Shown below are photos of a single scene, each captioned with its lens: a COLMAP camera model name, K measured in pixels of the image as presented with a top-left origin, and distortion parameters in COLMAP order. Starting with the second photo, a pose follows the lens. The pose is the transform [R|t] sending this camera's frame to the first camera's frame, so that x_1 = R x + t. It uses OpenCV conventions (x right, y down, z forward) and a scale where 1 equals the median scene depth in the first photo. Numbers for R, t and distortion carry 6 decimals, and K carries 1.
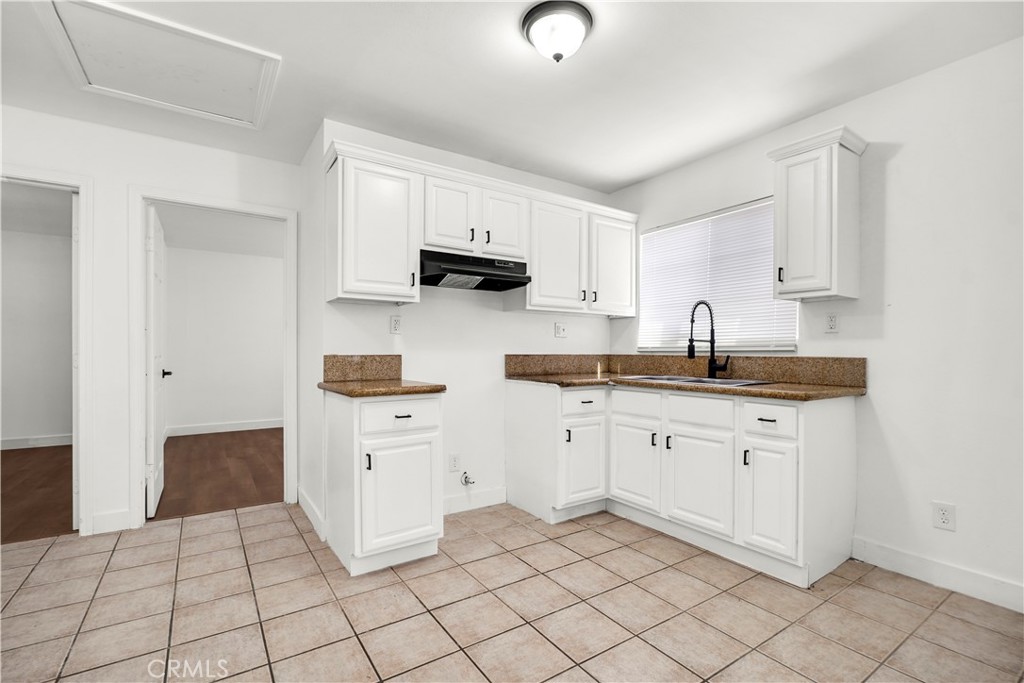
lens RADIAL K [[458.3, 0, 503.6], [0, 458.3, 350.8], [0, 0, 1]] dist [-0.026571, 0.002224]
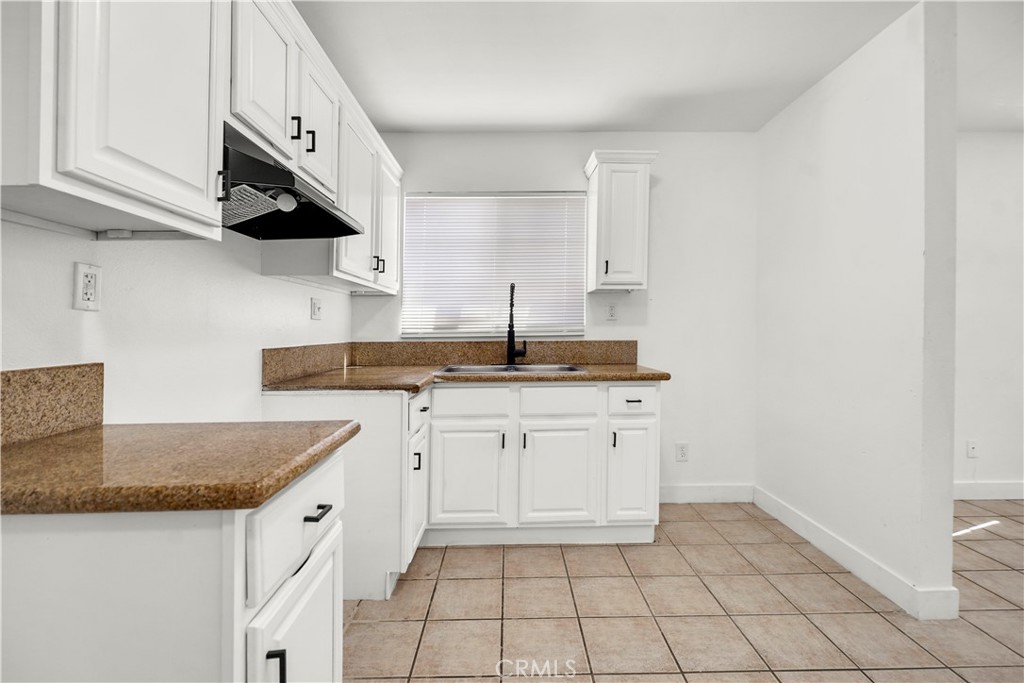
lens RADIAL K [[458.3, 0, 517.1], [0, 458.3, 325.3], [0, 0, 1]] dist [-0.026571, 0.002224]
pose [[0.536589, -0.001692, 0.843842, -0.390687], [0.009573, 0.999946, -0.004082, -0.020860], [-0.843790, 0.010269, 0.536576, 0.519698]]
